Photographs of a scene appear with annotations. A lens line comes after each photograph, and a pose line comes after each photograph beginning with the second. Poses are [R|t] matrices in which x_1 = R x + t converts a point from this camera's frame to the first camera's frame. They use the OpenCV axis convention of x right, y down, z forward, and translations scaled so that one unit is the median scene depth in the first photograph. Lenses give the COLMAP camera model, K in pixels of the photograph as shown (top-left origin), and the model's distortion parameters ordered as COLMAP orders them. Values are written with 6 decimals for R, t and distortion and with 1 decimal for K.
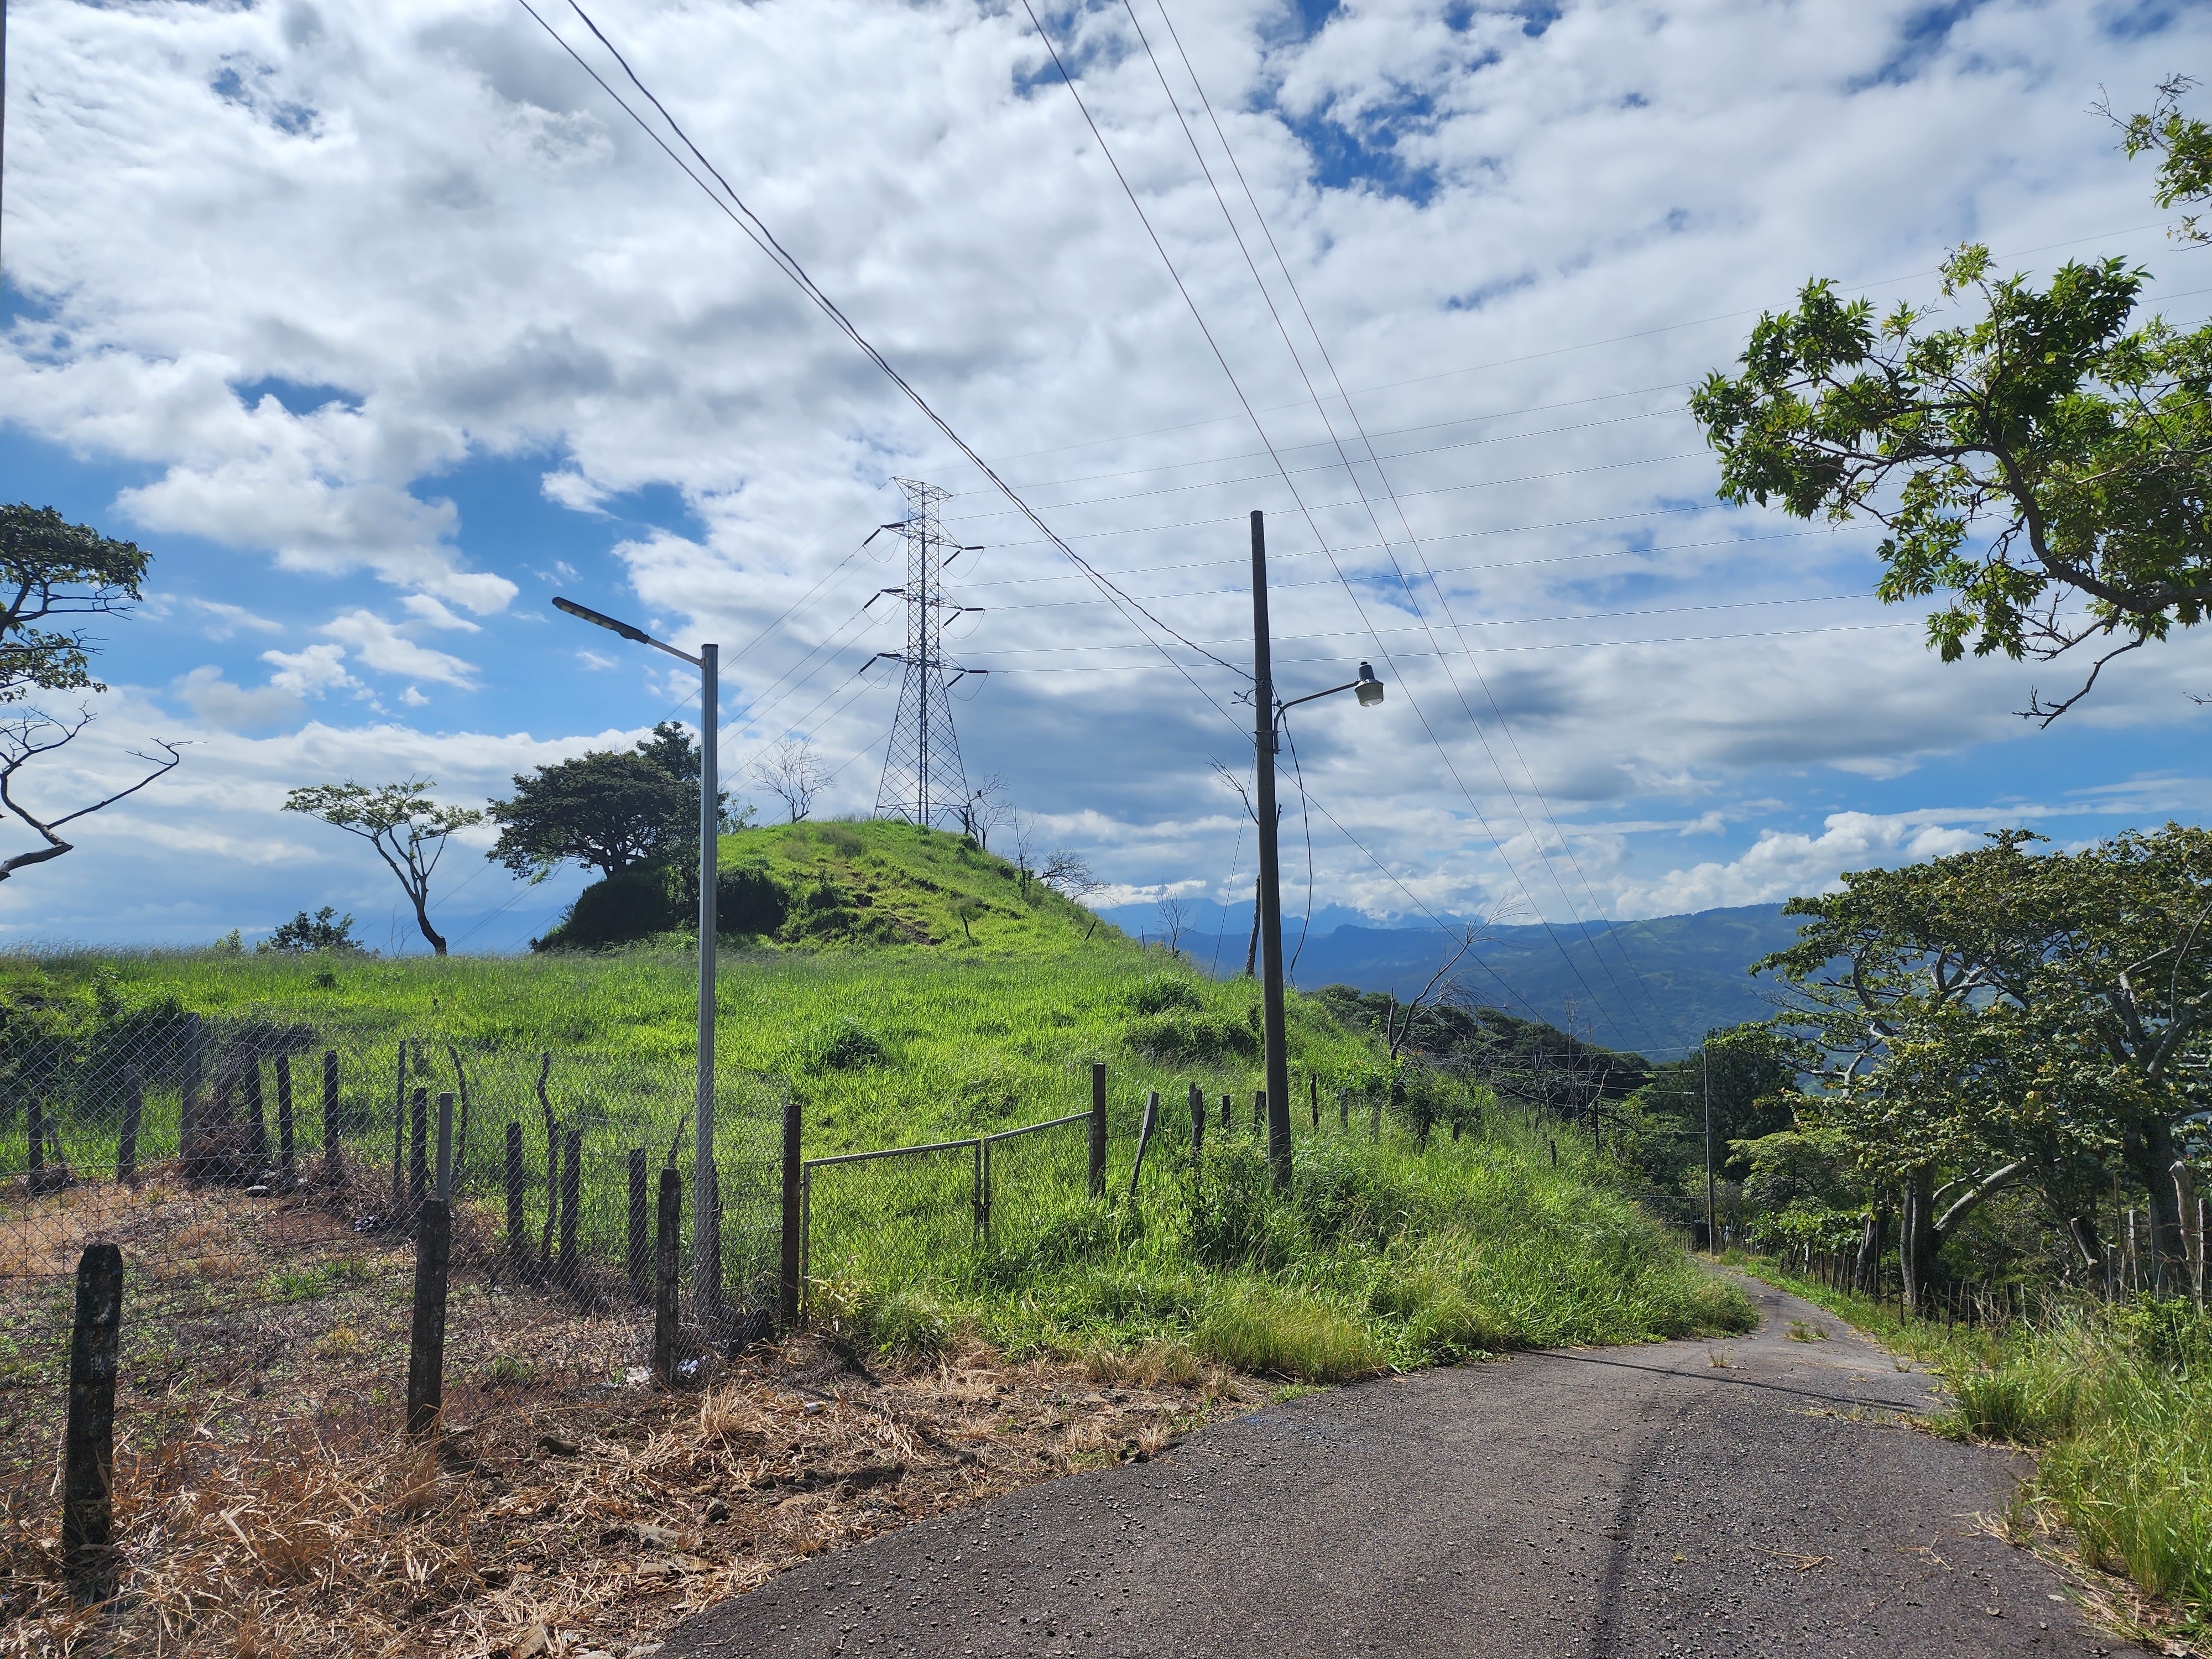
lens RADIAL K [[1456.6, 0, 1098.3], [0, 1456.6, 838.0], [0, 0, 1]] dist [0.090219, -0.102790]
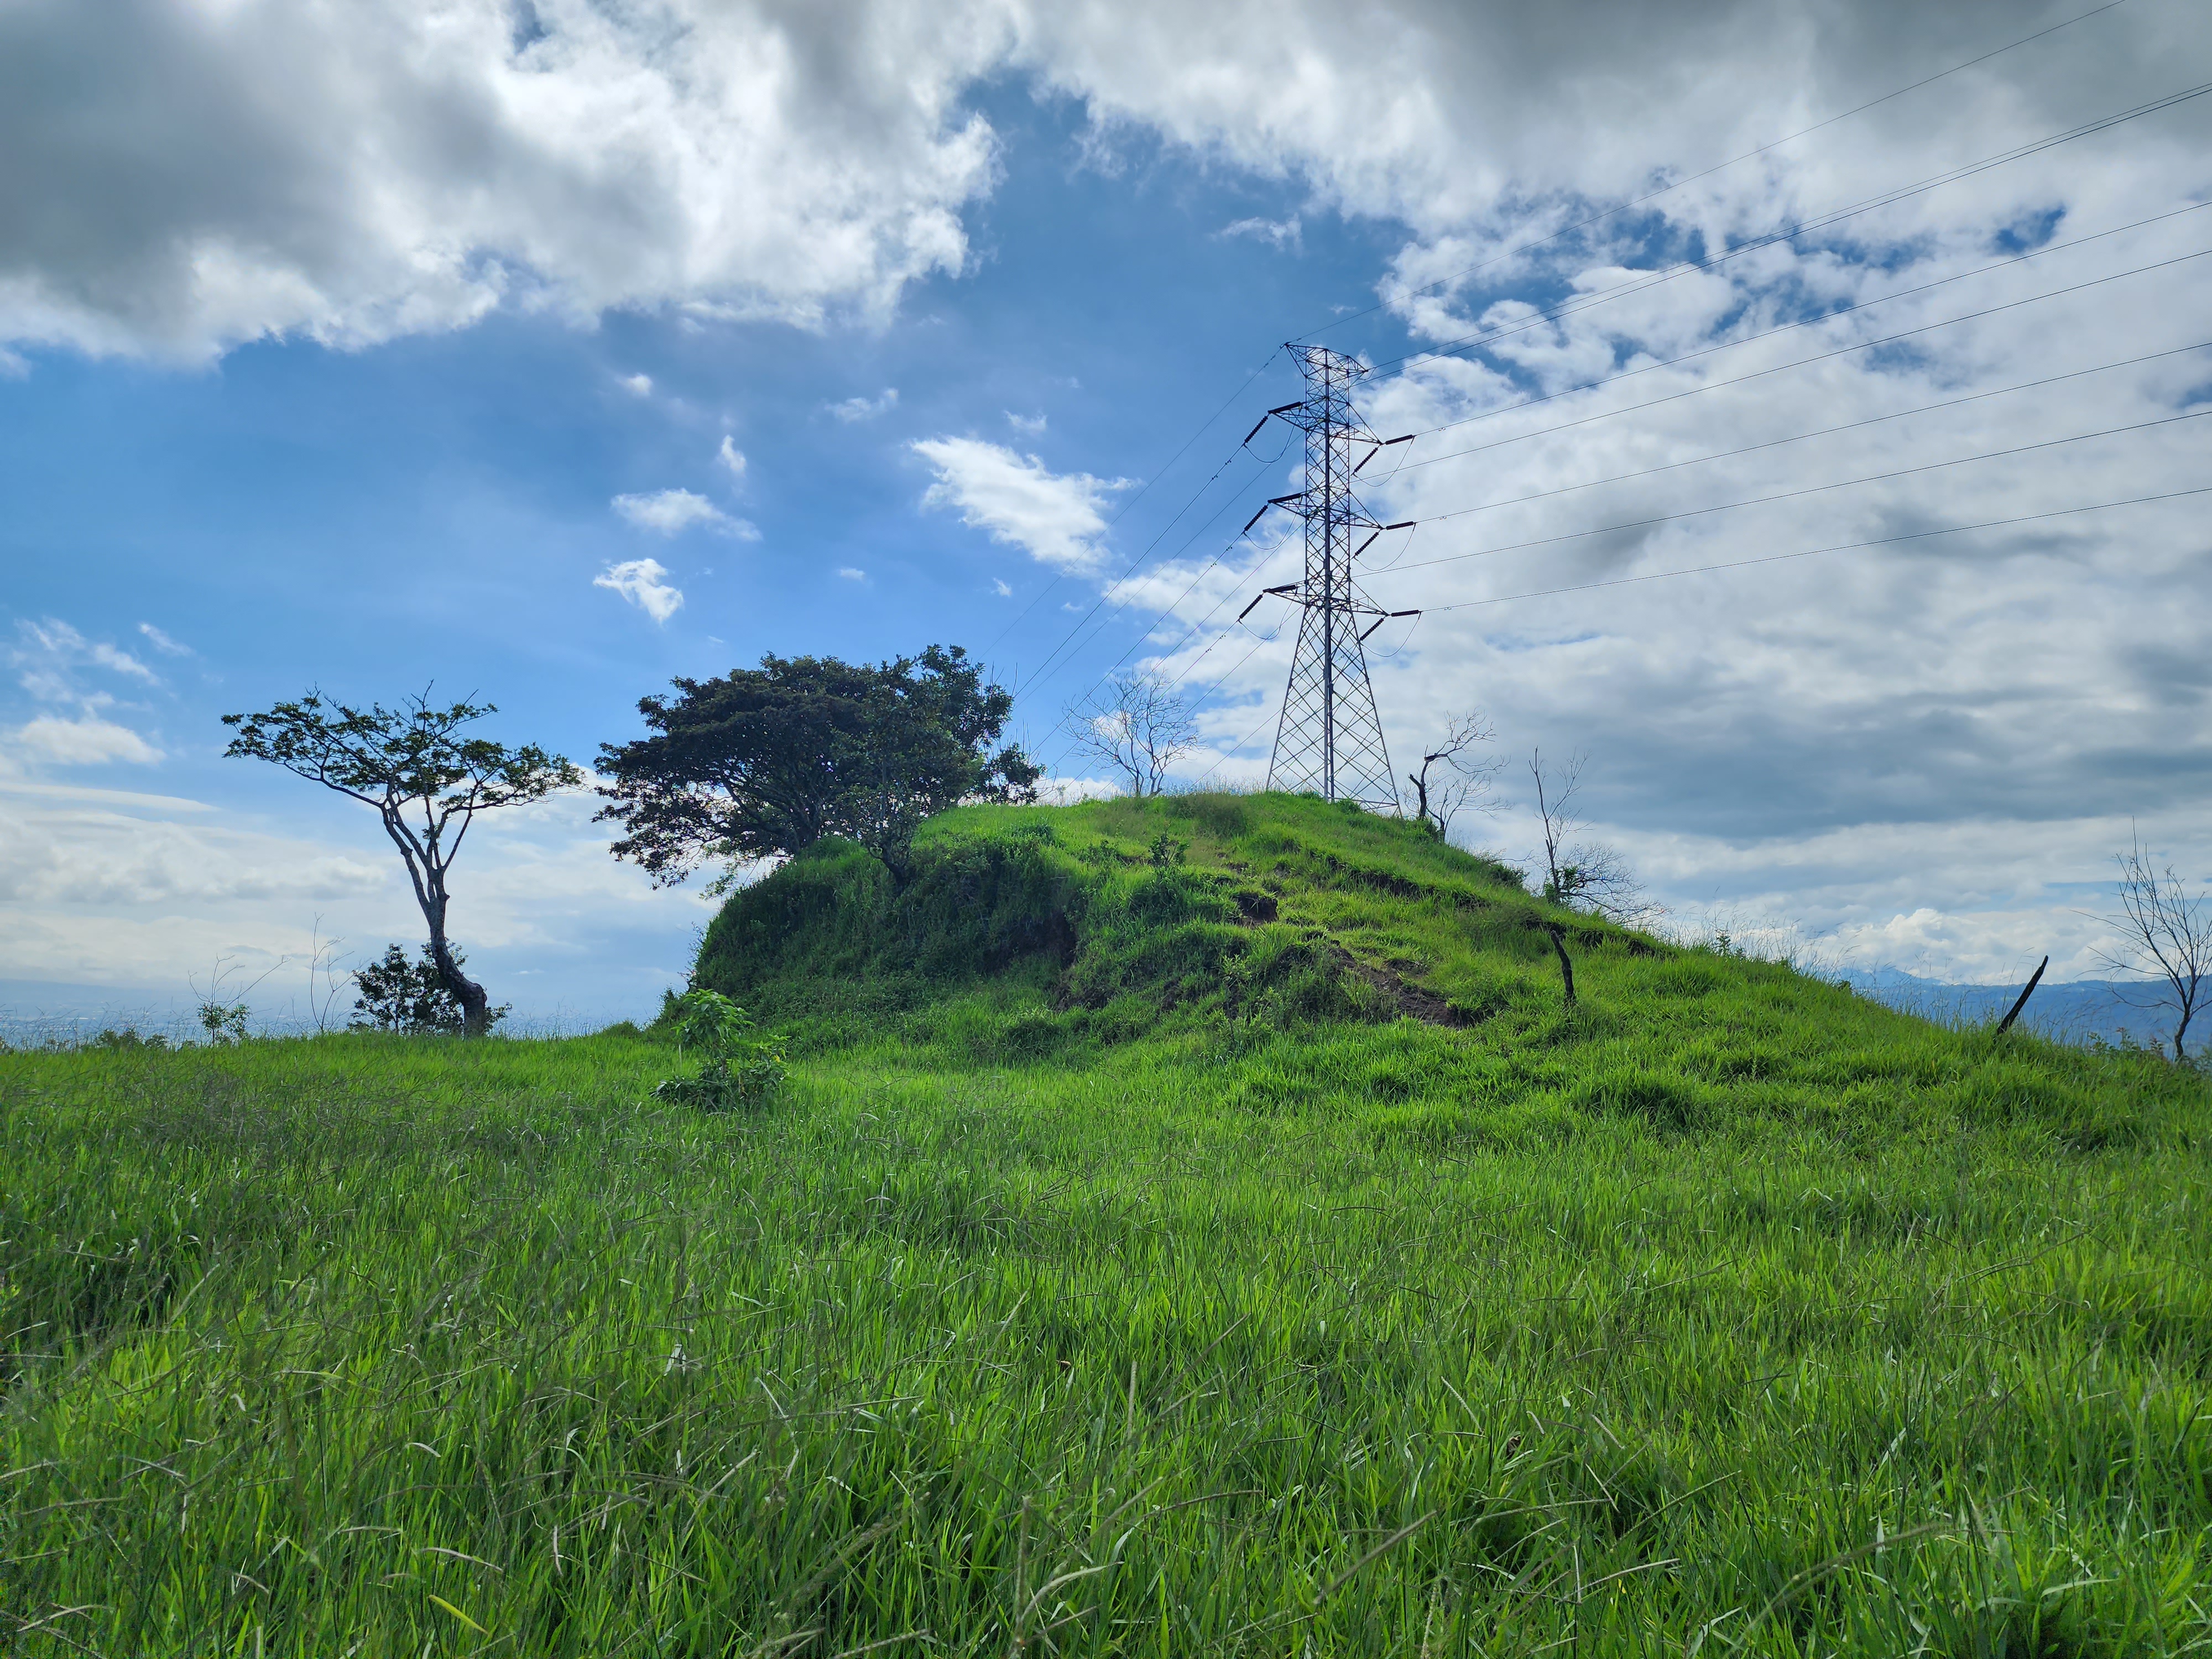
lens RADIAL K [[1456.6, 0, 1098.3], [0, 1456.6, 838.0], [0, 0, 1]] dist [0.090219, -0.102790]
pose [[0.967028, -0.013290, -0.254323, -0.088508], [0.004794, 0.999410, -0.033999, 0.033008], [0.254625, 0.031659, 0.966522, 0.526561]]
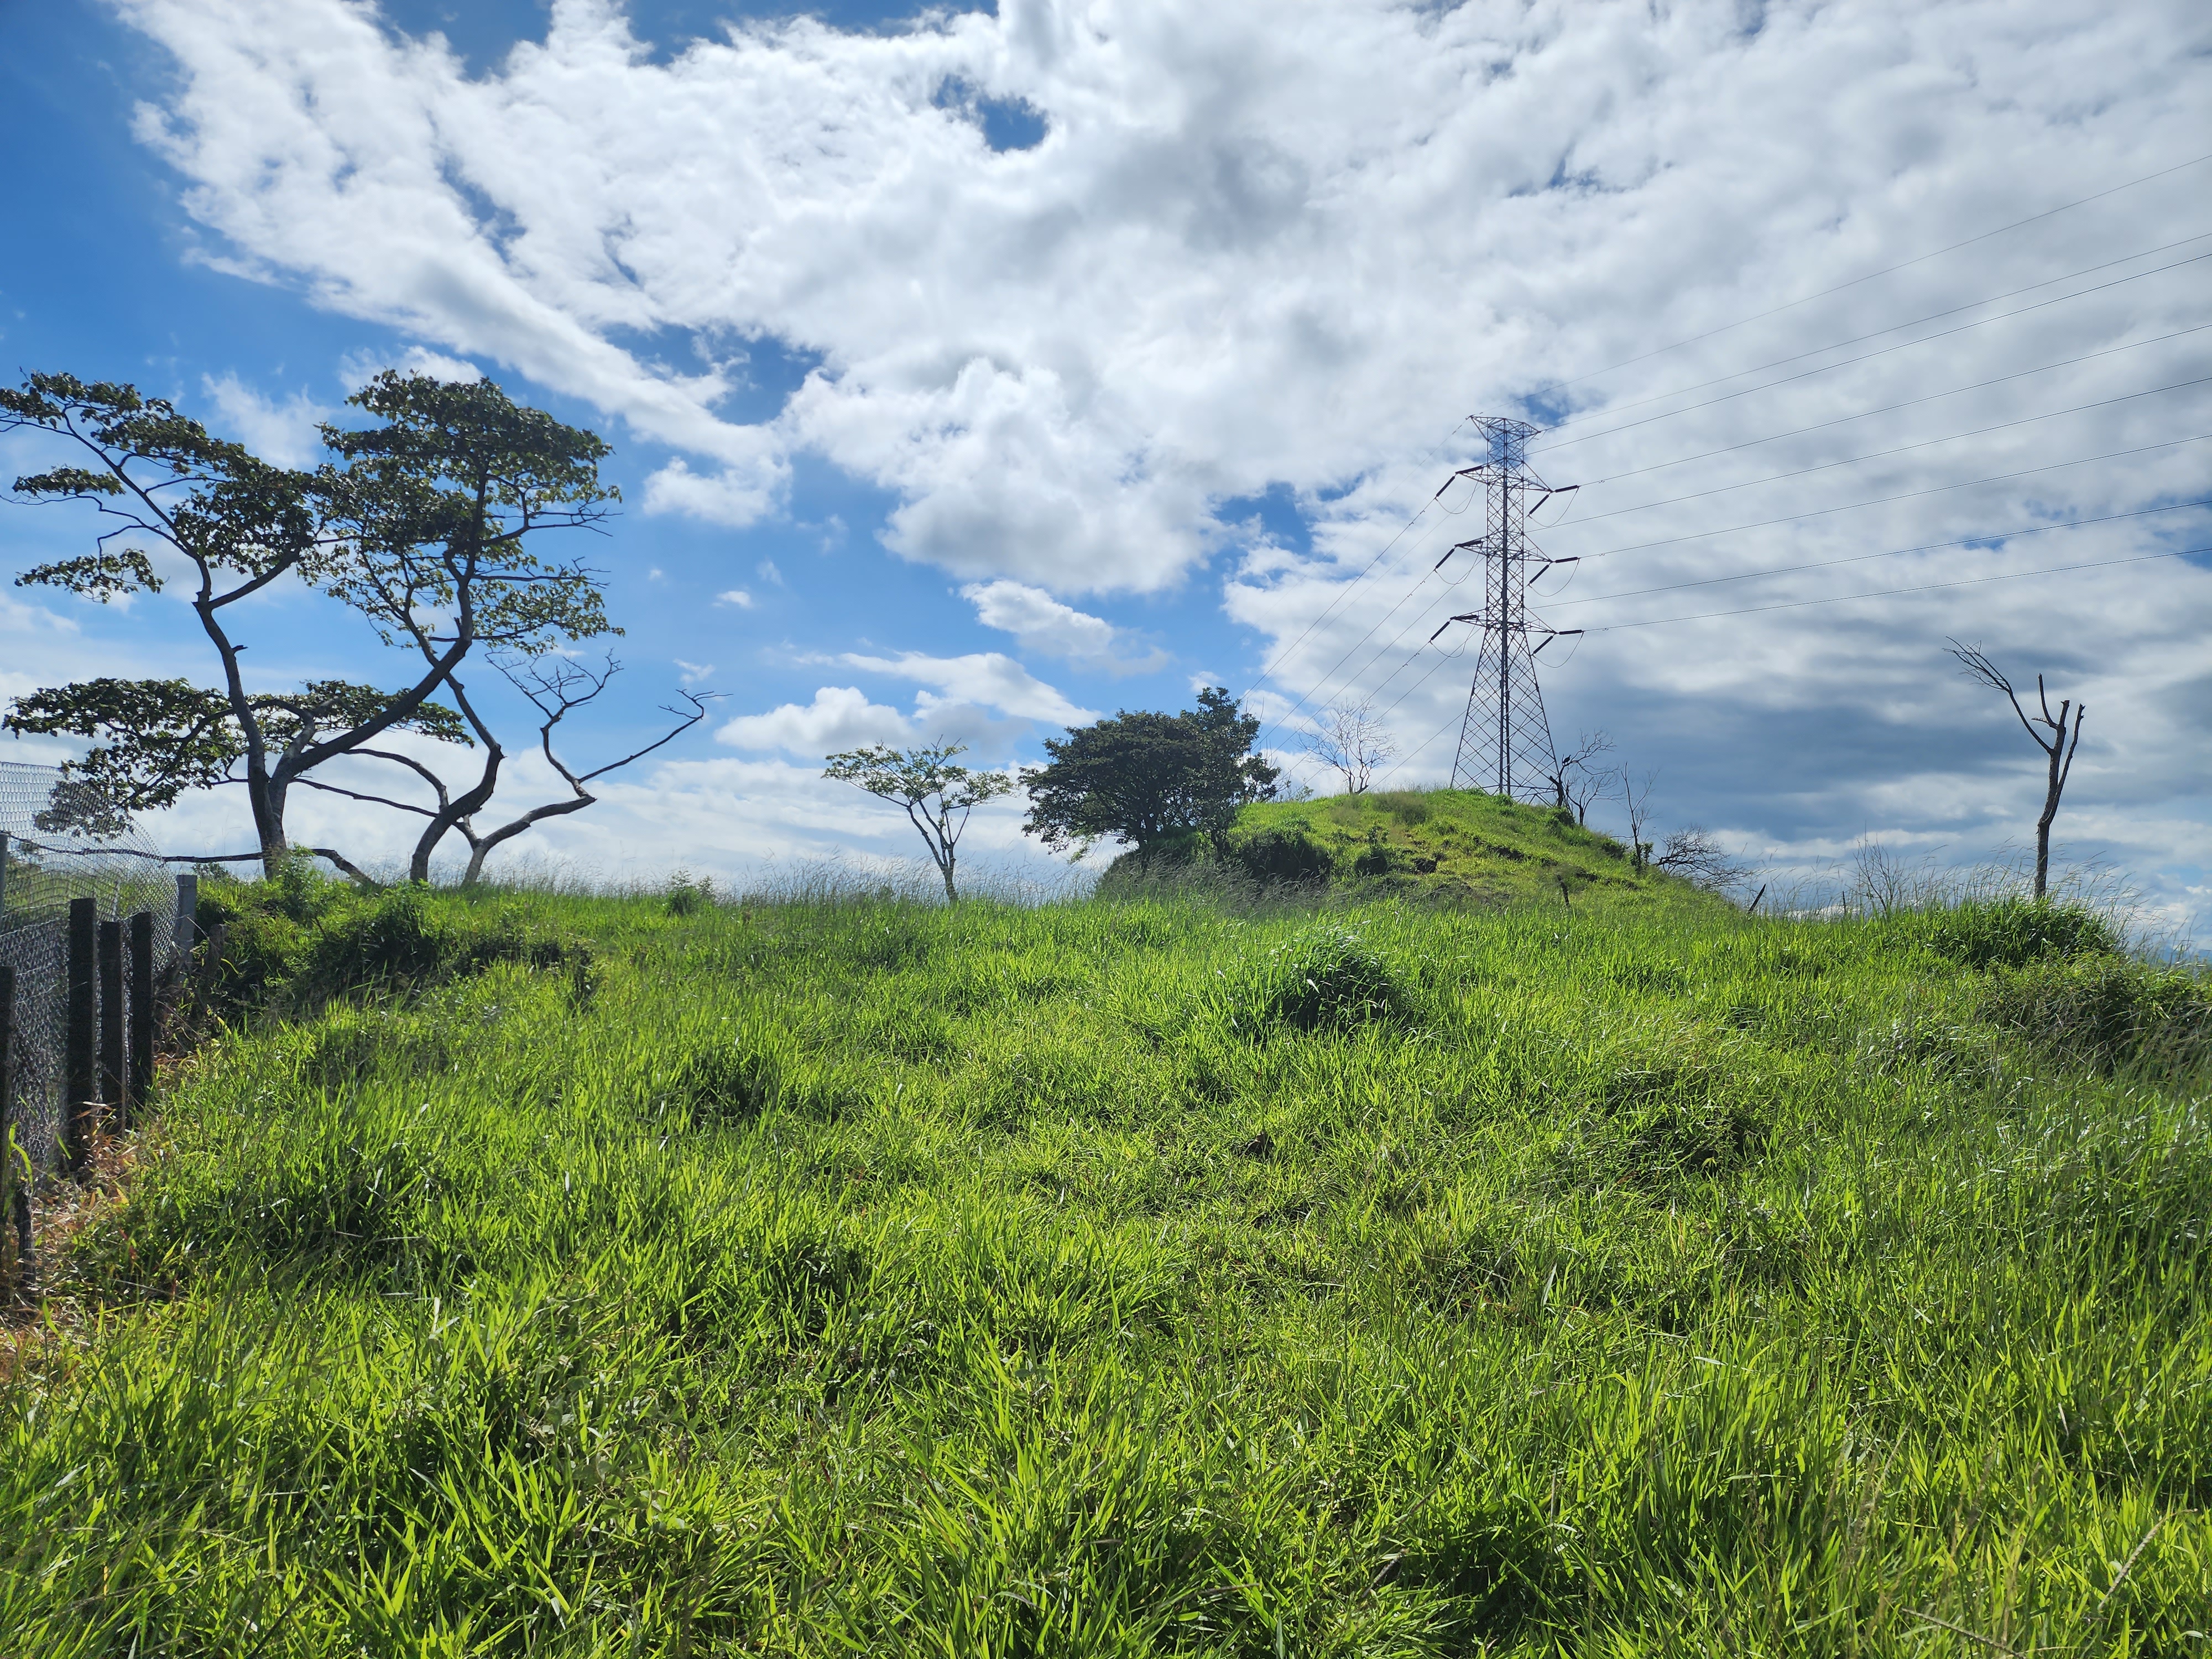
lens RADIAL K [[1456.6, 0, 1098.3], [0, 1456.6, 838.0], [0, 0, 1]] dist [0.090219, -0.102790]
pose [[0.924602, -0.008203, -0.380845, -0.021281], [0.002736, 0.999885, -0.014894, 0.034799], [0.380924, 0.012729, 0.924519, 0.184940]]
